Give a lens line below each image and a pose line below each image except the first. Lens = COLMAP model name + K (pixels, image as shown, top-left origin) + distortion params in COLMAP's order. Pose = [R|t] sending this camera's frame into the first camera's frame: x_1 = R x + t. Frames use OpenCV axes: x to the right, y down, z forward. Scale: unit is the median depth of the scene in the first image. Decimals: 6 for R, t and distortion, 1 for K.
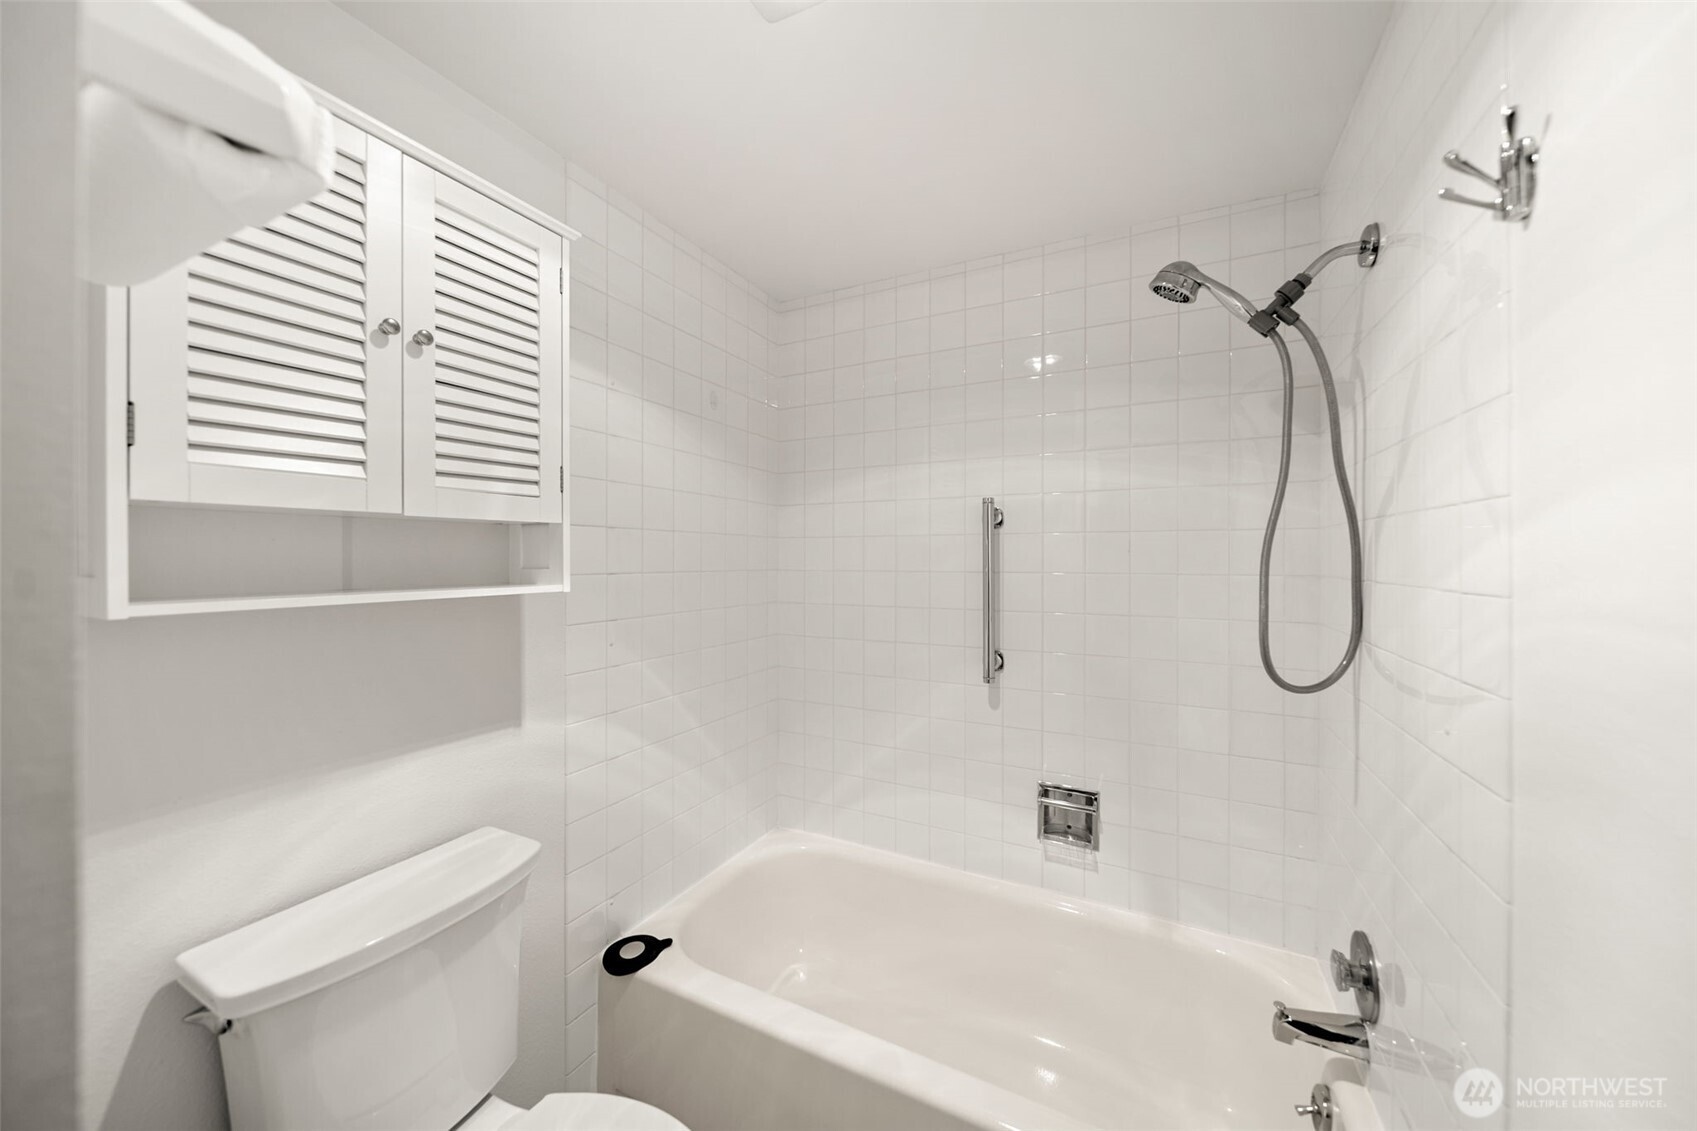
lens RADIAL K [[604.2, 0, 849.1], [0, 604.2, 553.1], [0, 0, 1]] dist [-0.000710, -0.000246]
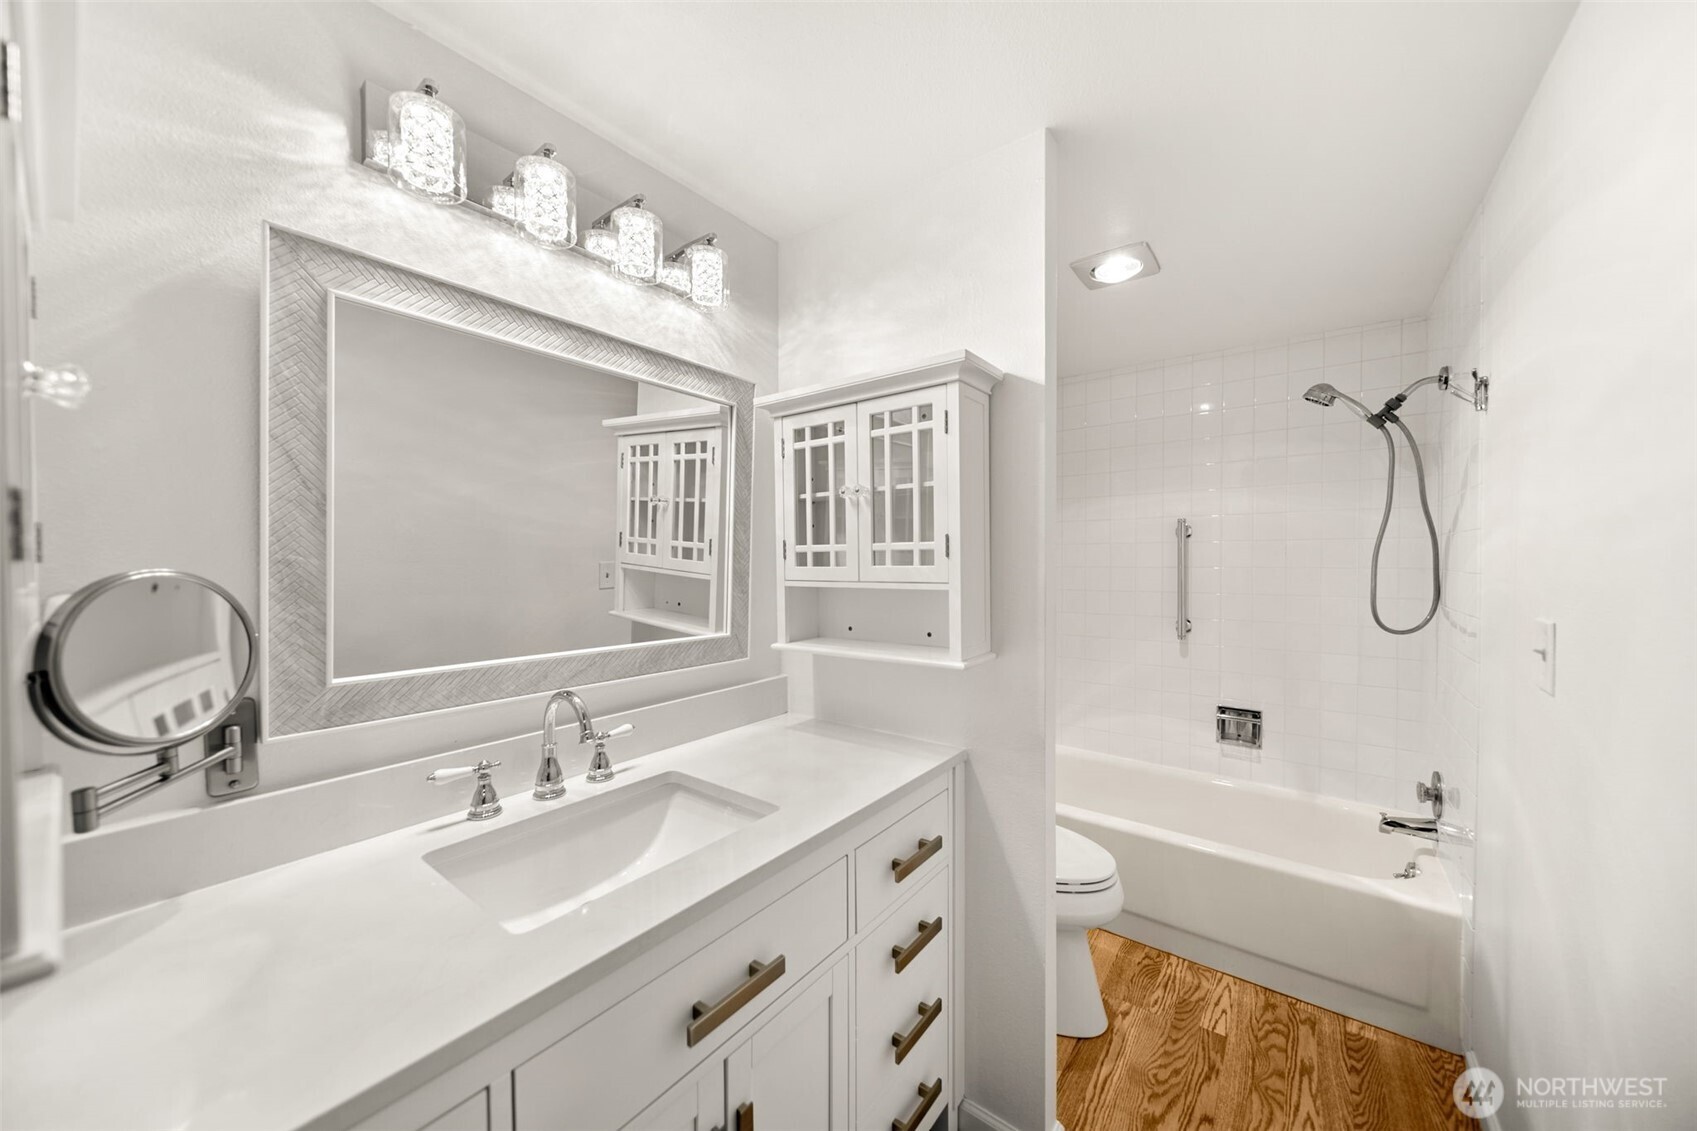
lens RADIAL K [[604.2, 0, 842.7], [0, 604.2, 569.5], [0, 0, 1]] dist [-0.000710, -0.000246]
pose [[0.983215, -0.003794, -0.182411, -0.499878], [0.008038, 0.999714, 0.022533, -0.006706], [0.182274, -0.023621, 0.982964, -0.982251]]
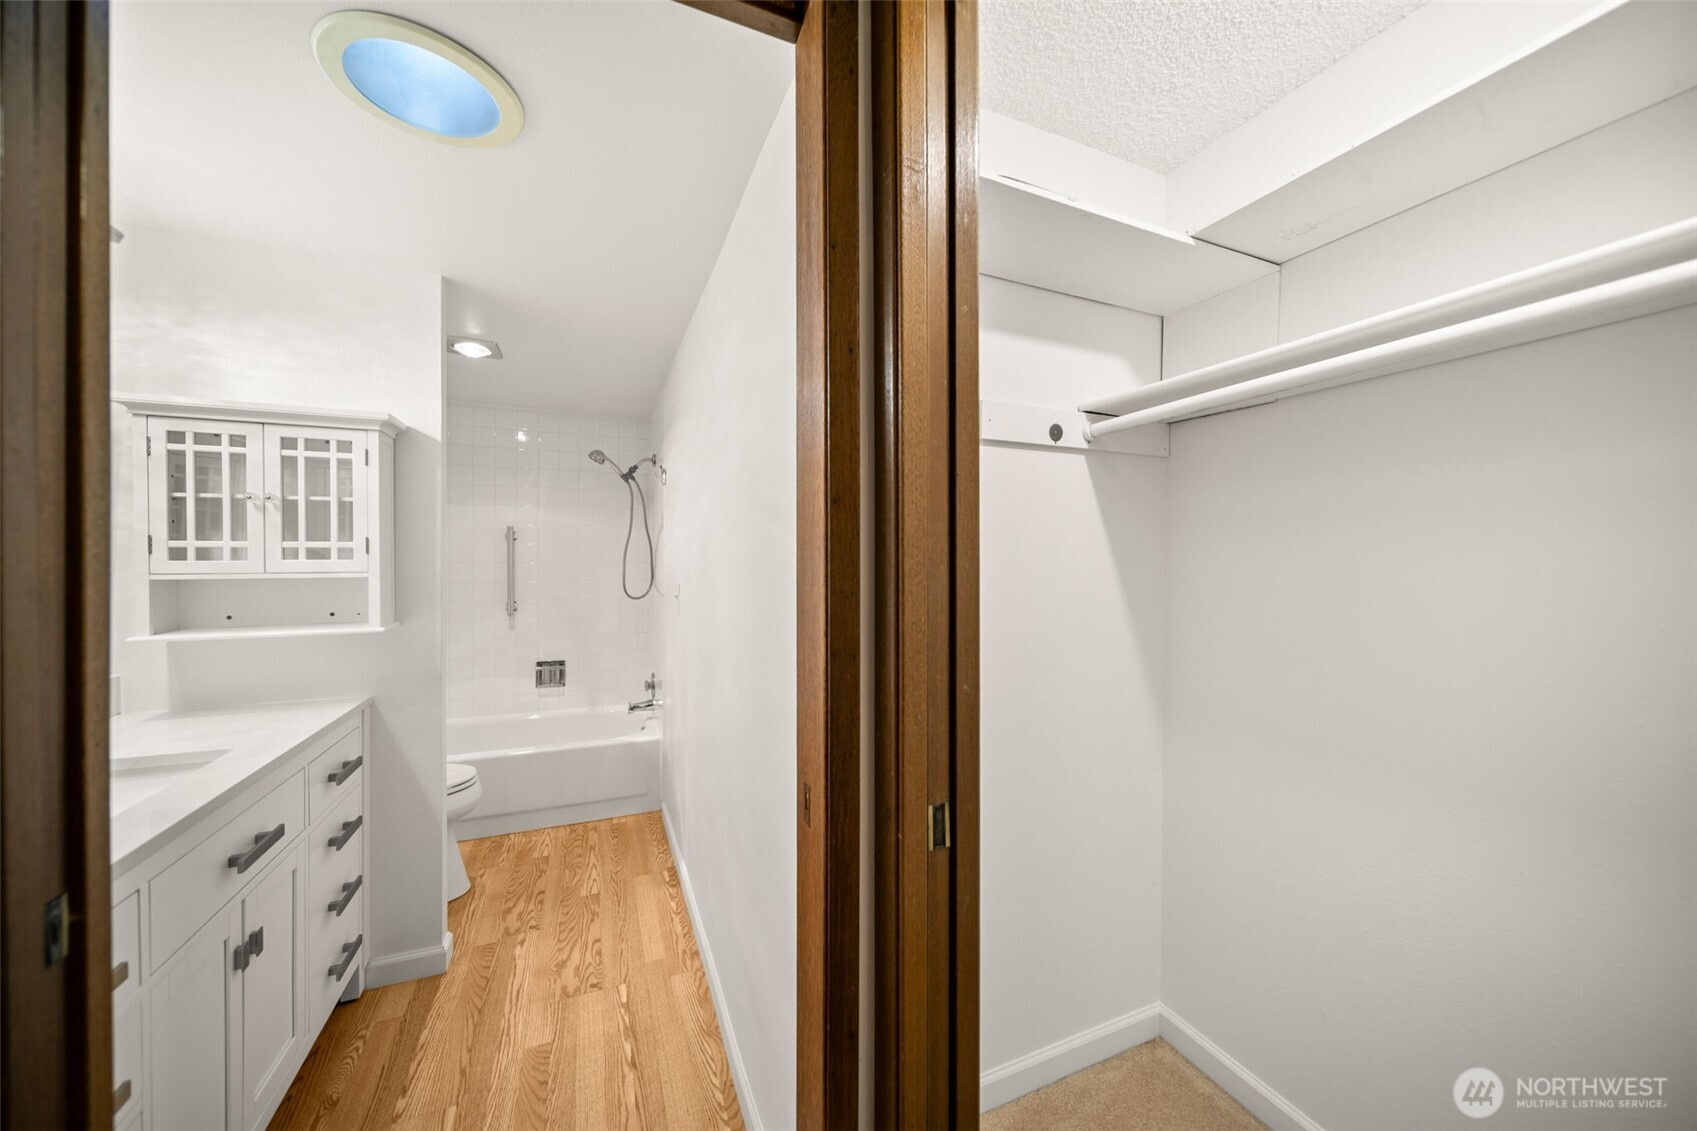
lens RADIAL K [[604.2, 0, 856.2], [0, 604.2, 562.7], [0, 0, 1]] dist [-0.000710, -0.000246]
pose [[0.634281, -0.007058, 0.773071, -0.908856], [-0.008178, 0.999841, 0.015838, -0.014303], [-0.773060, -0.016368, 0.634122, -1.798227]]
